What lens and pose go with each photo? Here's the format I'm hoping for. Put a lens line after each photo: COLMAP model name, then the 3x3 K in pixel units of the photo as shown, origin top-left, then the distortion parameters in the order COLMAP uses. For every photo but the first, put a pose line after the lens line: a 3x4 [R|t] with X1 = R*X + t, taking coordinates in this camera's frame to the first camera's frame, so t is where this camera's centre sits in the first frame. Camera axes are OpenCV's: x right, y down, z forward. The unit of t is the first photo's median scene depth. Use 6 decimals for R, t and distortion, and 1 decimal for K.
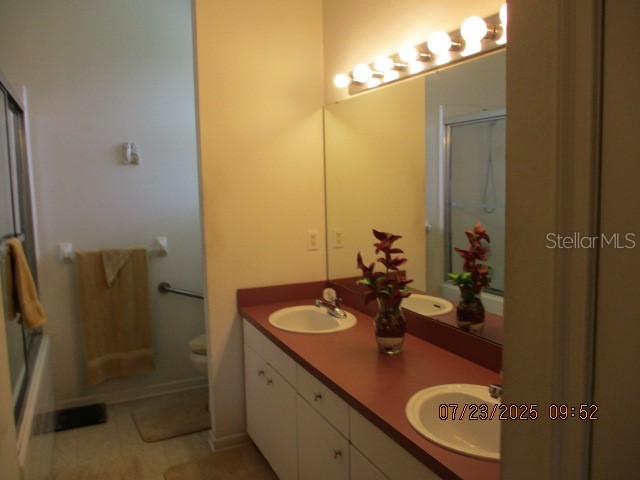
lens RADIAL K [[526.7, 0, 325.7], [0, 526.7, 237.9], [0, 0, 1]] dist [-0.035900, 0.005007]
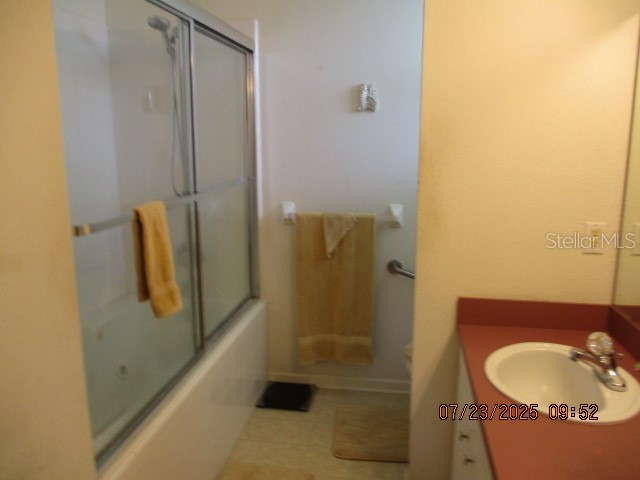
lens RADIAL K [[526.7, 0, 325.7], [0, 526.7, 237.9], [0, 0, 1]] dist [-0.035900, 0.005007]
pose [[0.834267, 0.129969, -0.535823, 0.035763], [-0.082547, 0.990309, 0.111684, -0.033571], [0.545146, -0.048944, 0.836911, 0.285765]]
